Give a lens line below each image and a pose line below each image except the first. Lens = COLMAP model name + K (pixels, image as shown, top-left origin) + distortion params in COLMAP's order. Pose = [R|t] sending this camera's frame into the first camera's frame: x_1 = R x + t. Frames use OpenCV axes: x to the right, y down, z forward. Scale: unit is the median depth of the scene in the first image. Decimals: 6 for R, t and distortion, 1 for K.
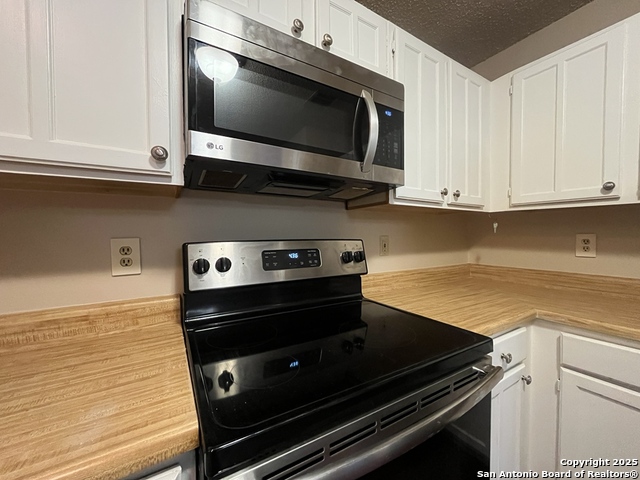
lens RADIAL K [[258.4, 0, 320.0], [0, 258.4, 242.4], [0, 0, 1]] dist [-0.002547, -0.000307]
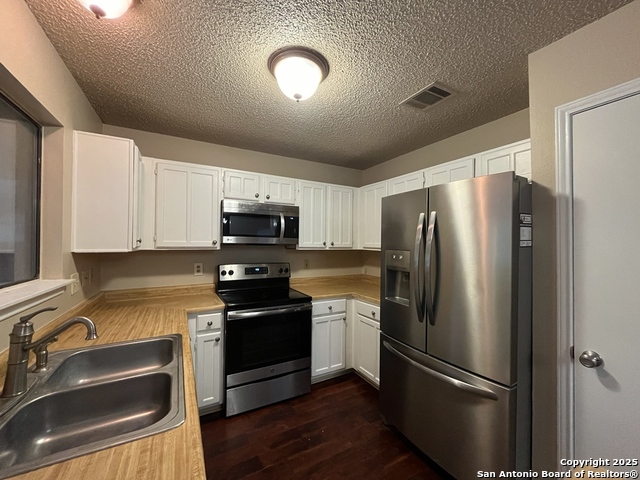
lens RADIAL K [[258.4, 0, 320.7], [0, 258.4, 240.2], [0, 0, 1]] dist [-0.002547, -0.000307]
pose [[0.999321, 0.015418, -0.033476, 0.712325], [-0.016743, 0.999073, -0.039669, -0.174190], [0.032834, 0.040202, 0.998652, -1.842251]]
